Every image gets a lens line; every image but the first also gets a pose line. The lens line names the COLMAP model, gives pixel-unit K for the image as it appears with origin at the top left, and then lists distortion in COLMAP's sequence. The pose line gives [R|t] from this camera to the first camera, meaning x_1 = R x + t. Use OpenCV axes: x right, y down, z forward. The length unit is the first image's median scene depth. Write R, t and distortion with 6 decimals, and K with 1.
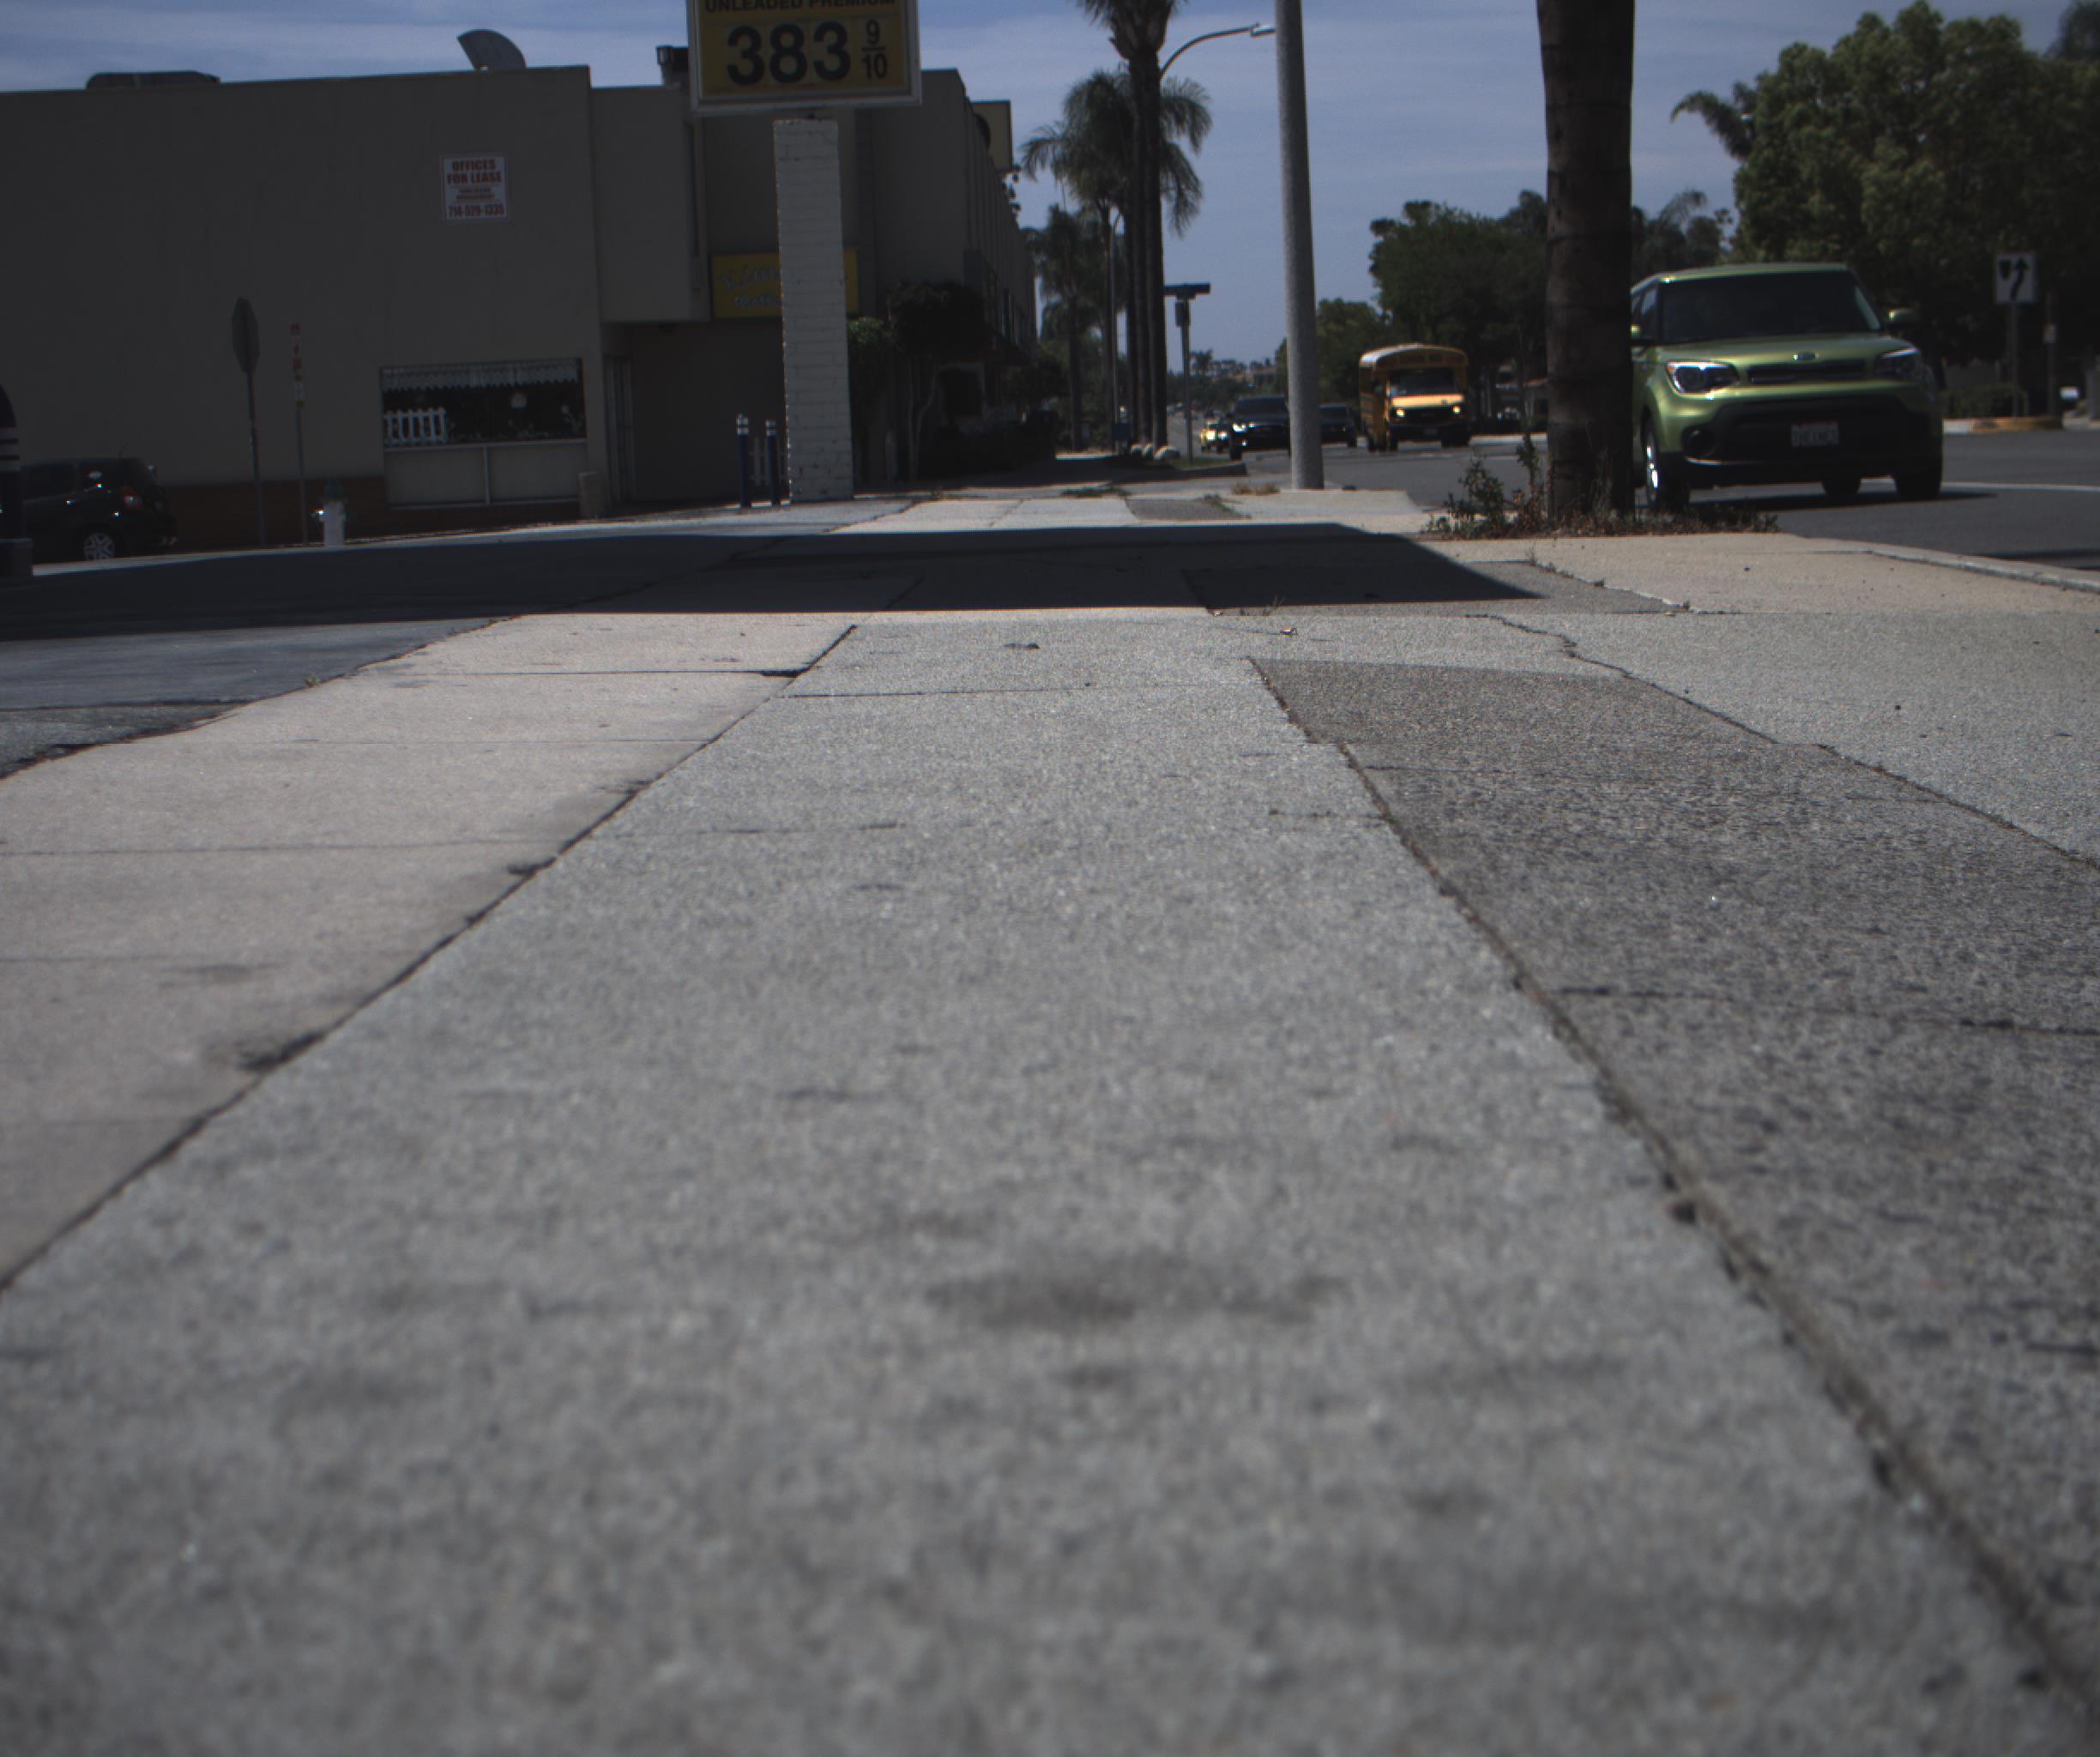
lens RADIAL K [[3903.0, 0, 1021.9], [0, 3903.0, 848.4], [0, 0, 1]] dist [-0.171896, 0.845463]
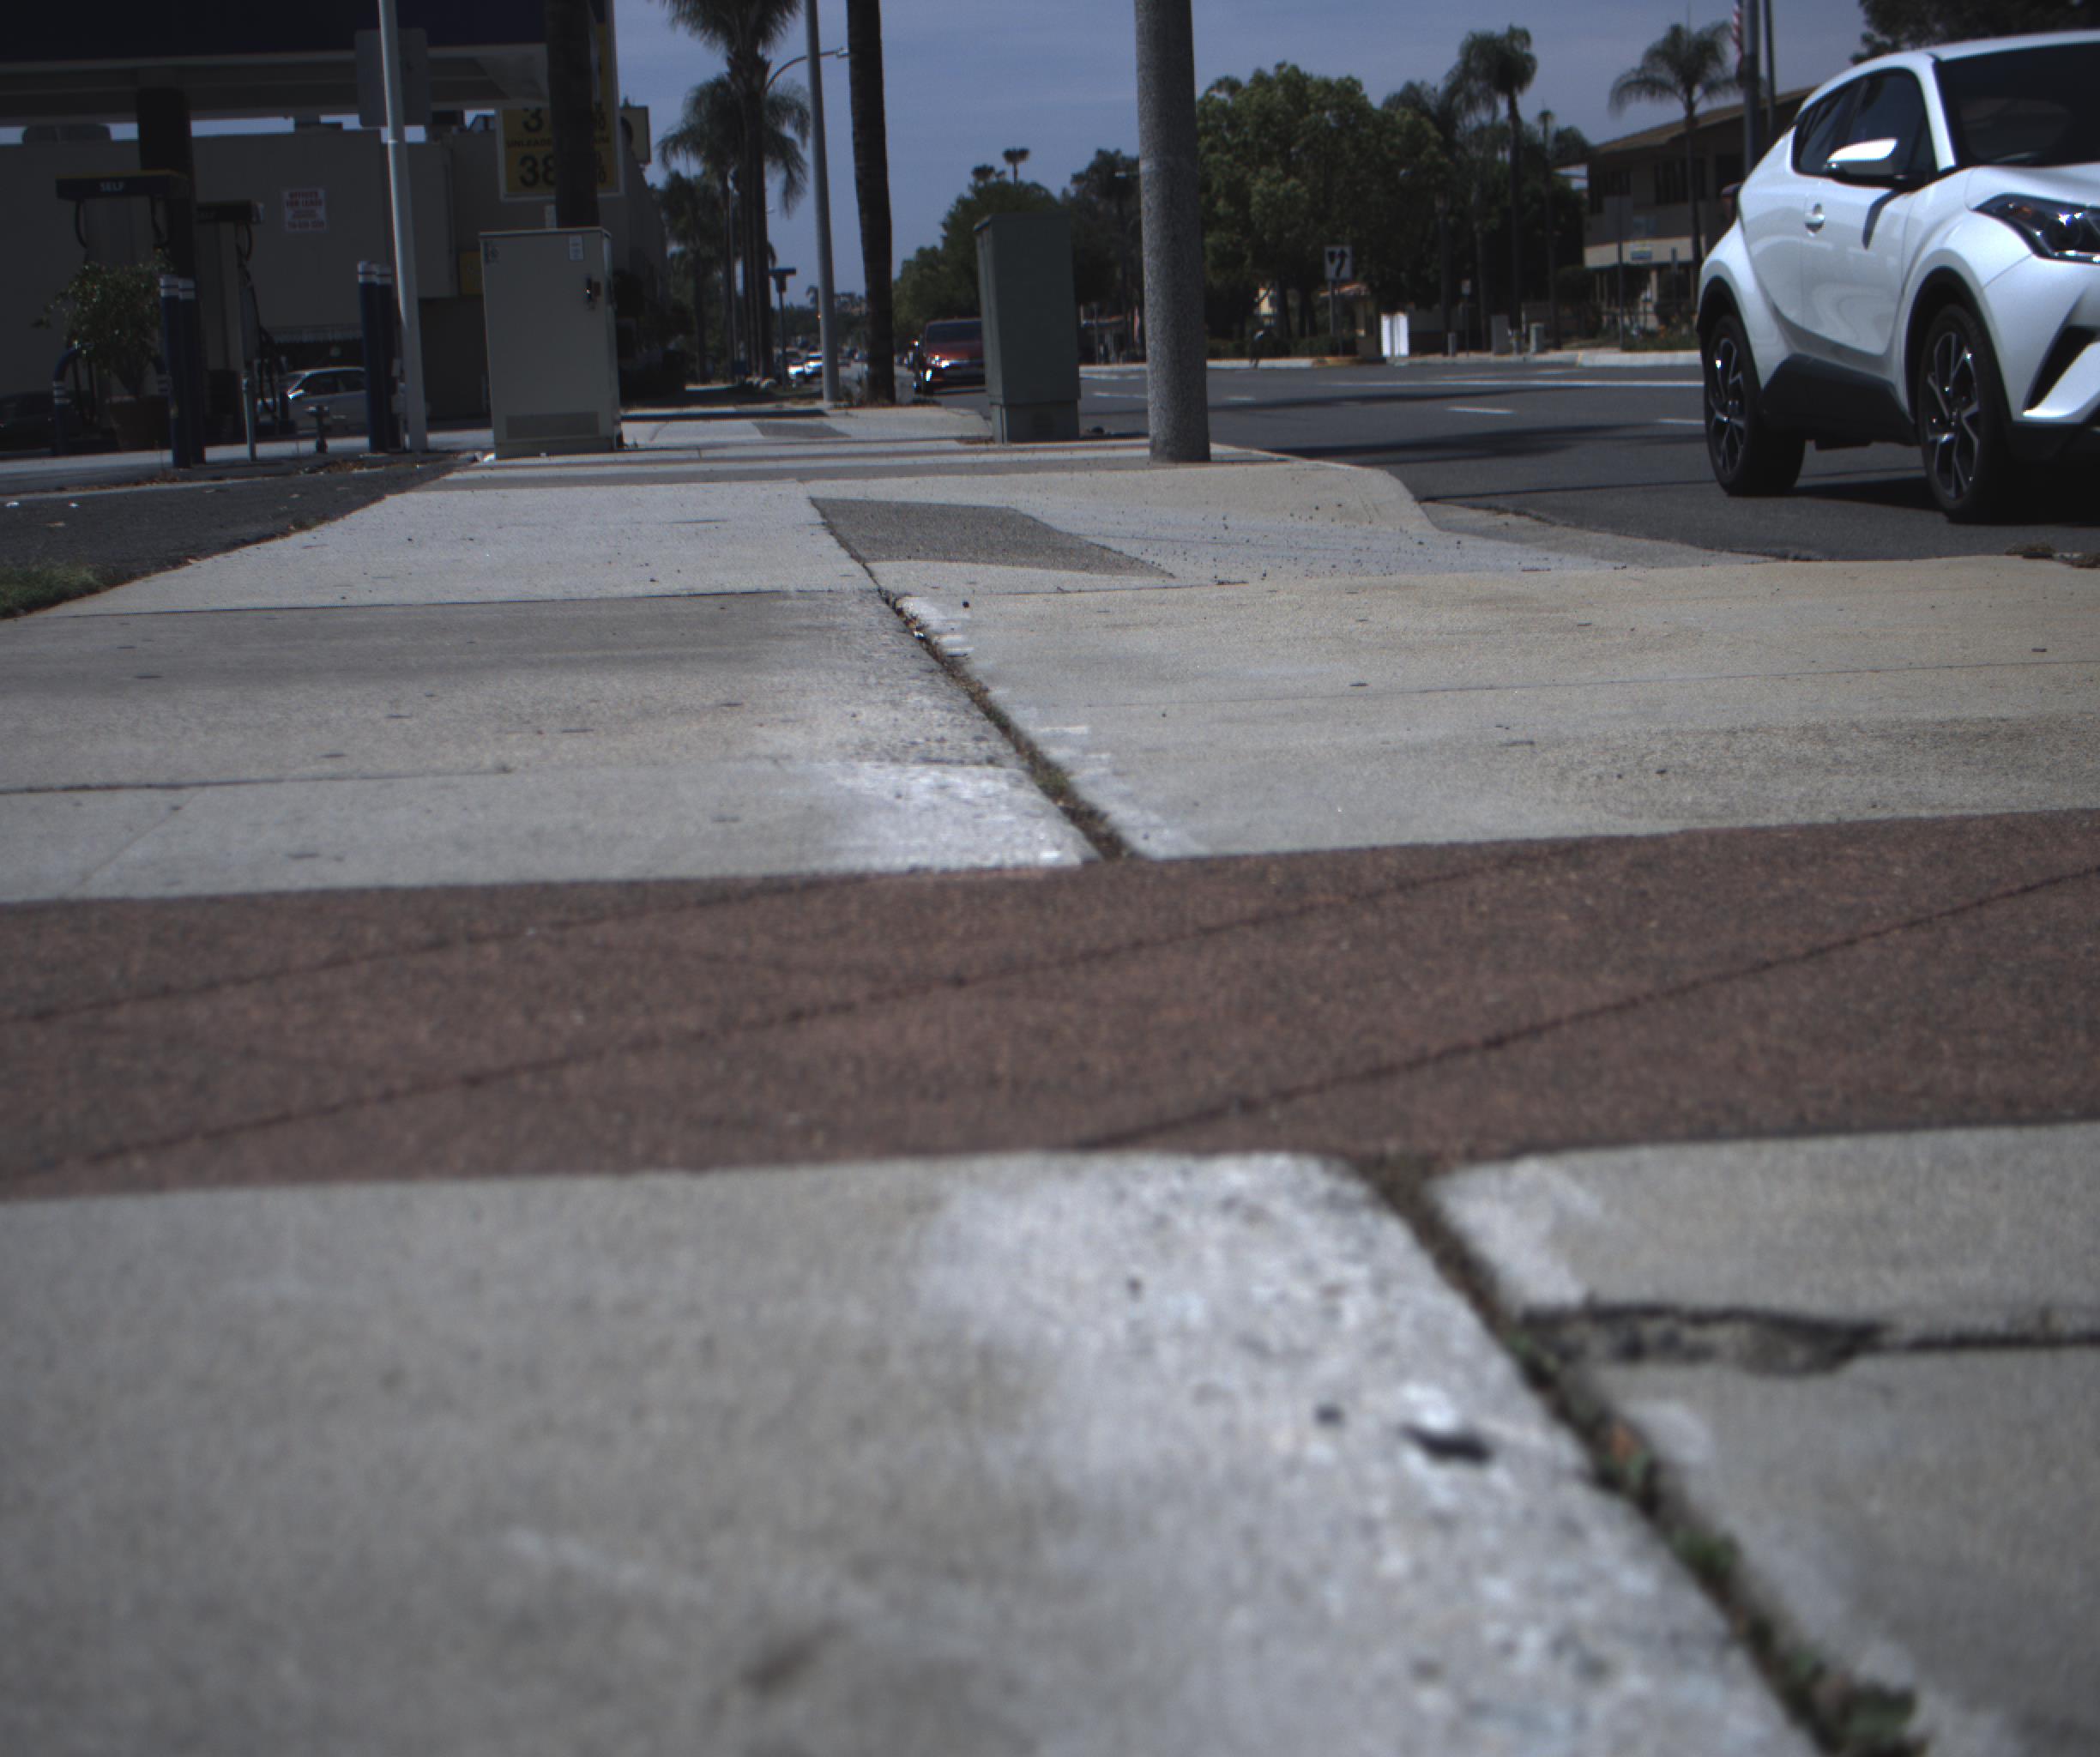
lens RADIAL K [[3903.0, 0, 1021.9], [0, 3903.0, 848.4], [0, 0, 1]] dist [-0.171896, 0.845463]
pose [[0.995357, -0.014872, 0.095099, -0.008903], [0.013211, 0.999749, 0.018072, 0.044947], [-0.095344, -0.016731, 0.995304, -0.439232]]
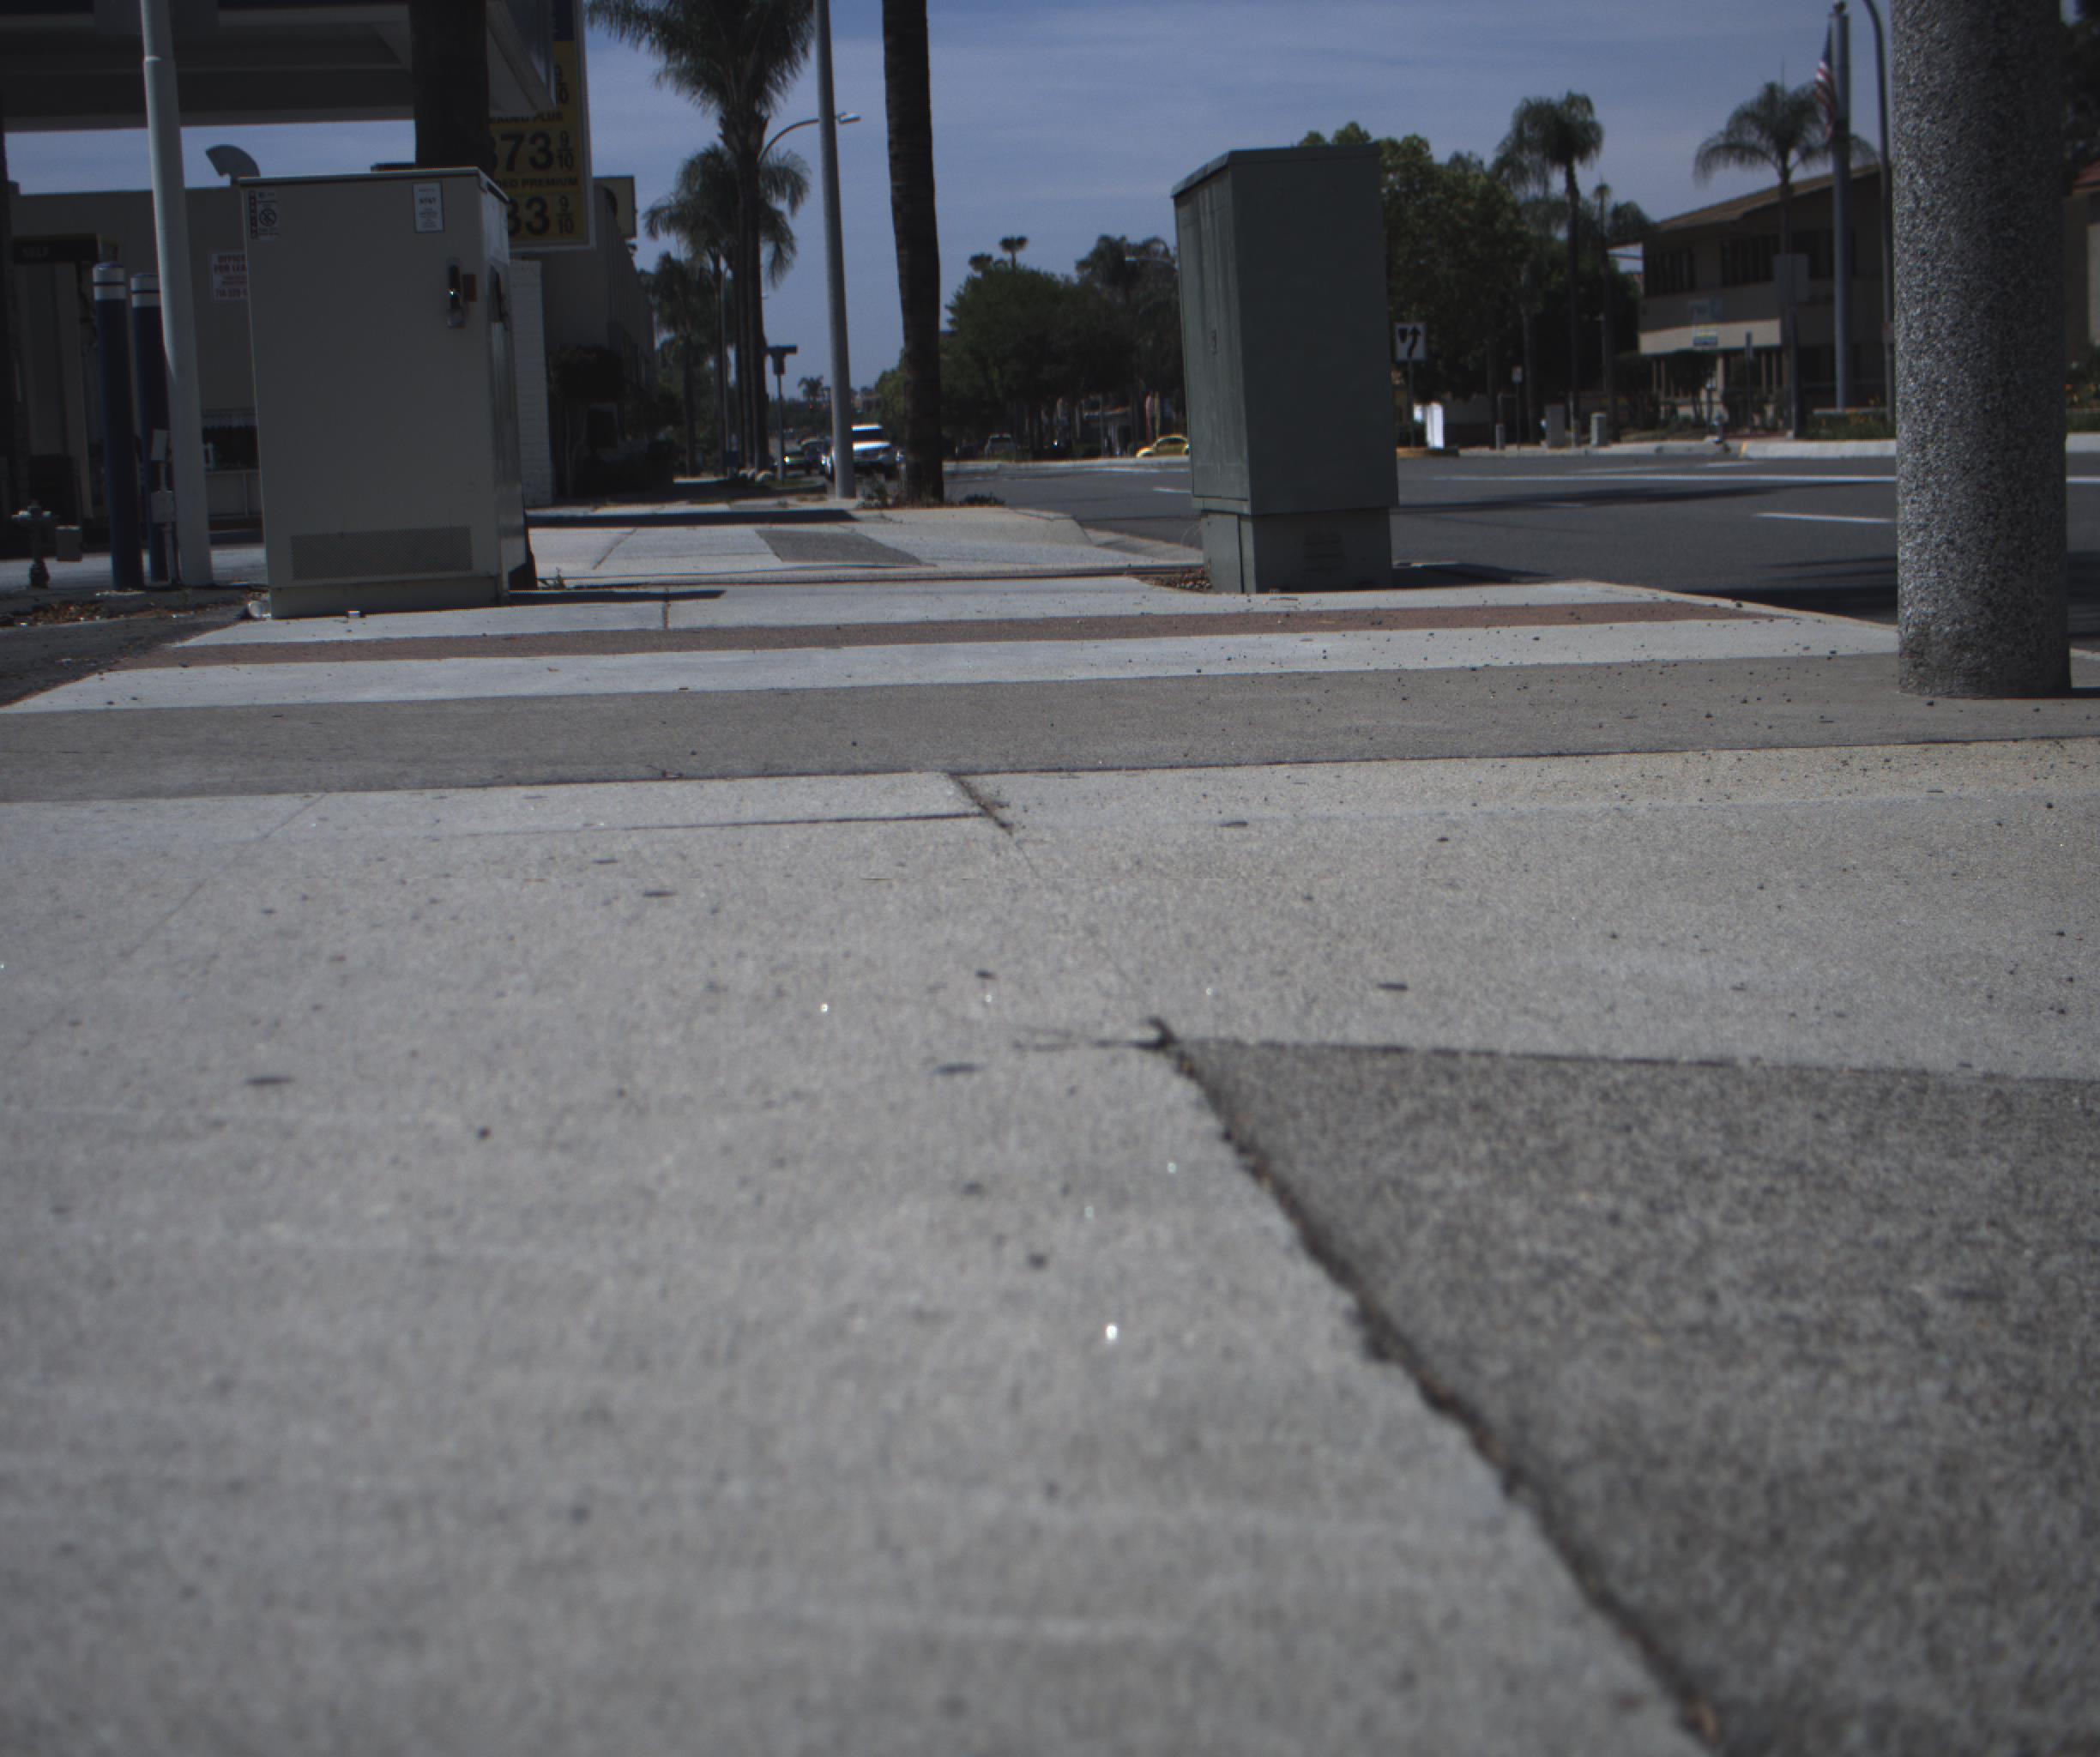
lens RADIAL K [[3903.0, 0, 1021.9], [0, 3903.0, 848.4], [0, 0, 1]] dist [-0.171896, 0.845463]
pose [[0.995118, -0.009963, 0.098189, -0.005595], [0.010581, 0.999927, -0.005777, 0.028467], [-0.098124, 0.006787, 0.995151, -0.275856]]
